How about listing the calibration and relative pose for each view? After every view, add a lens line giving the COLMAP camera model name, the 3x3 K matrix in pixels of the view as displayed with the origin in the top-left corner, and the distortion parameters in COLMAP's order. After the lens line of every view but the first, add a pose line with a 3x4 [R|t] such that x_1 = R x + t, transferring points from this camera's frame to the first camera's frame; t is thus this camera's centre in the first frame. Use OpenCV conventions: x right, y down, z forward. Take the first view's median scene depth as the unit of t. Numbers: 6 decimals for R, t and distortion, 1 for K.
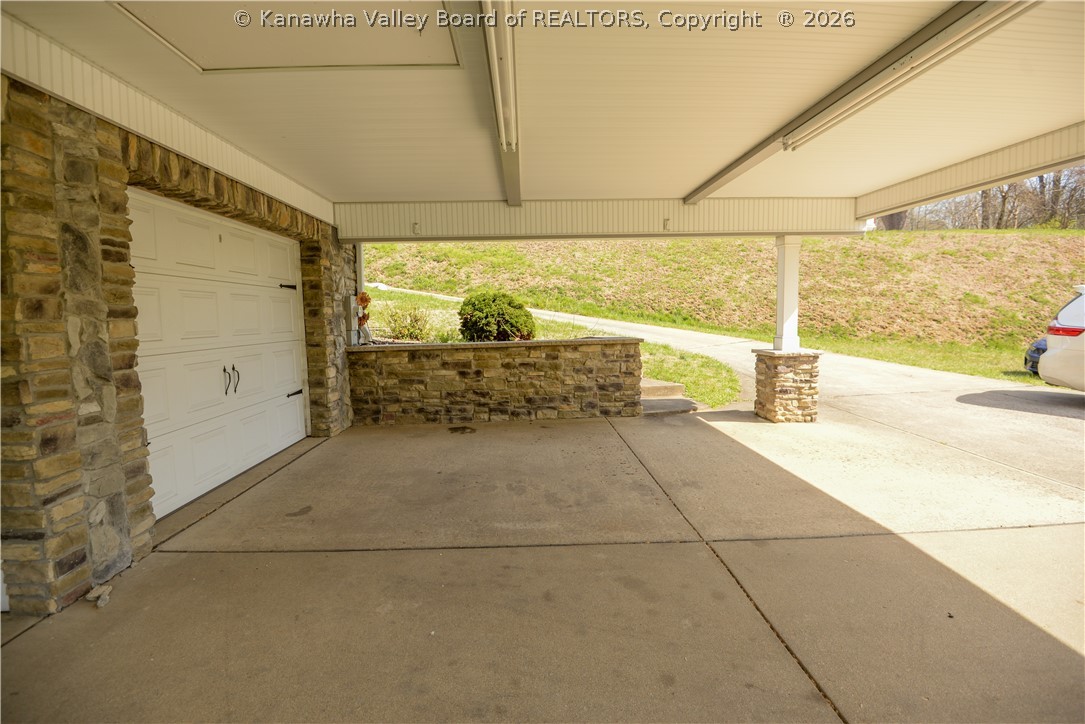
lens RADIAL K [[500.9, 0, 542.5], [0, 500.9, 362.0], [0, 0, 1]] dist [-0.014551, -0.015693]
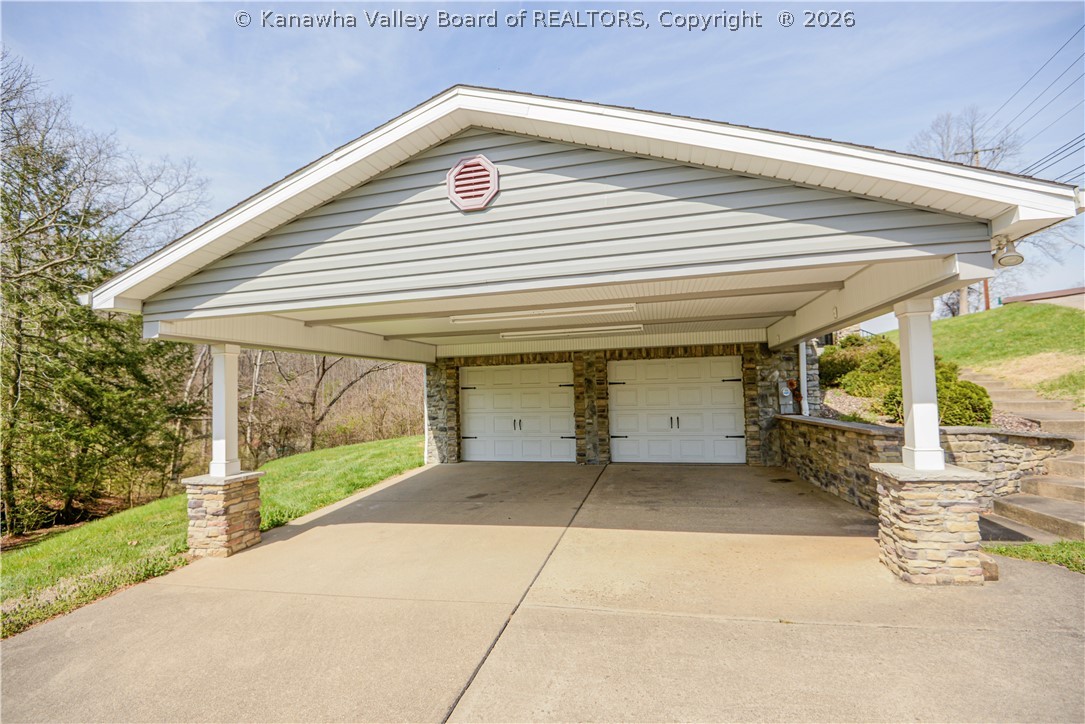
lens RADIAL K [[500.9, 0, 542.5], [0, 500.9, 362.0], [0, 0, 1]] dist [-0.014551, -0.015693]
pose [[-0.285348, -0.027191, -0.958038, 3.274200], [-0.057469, 0.998284, -0.011217, -0.332868], [0.956699, 0.051857, -0.286421, 1.784756]]
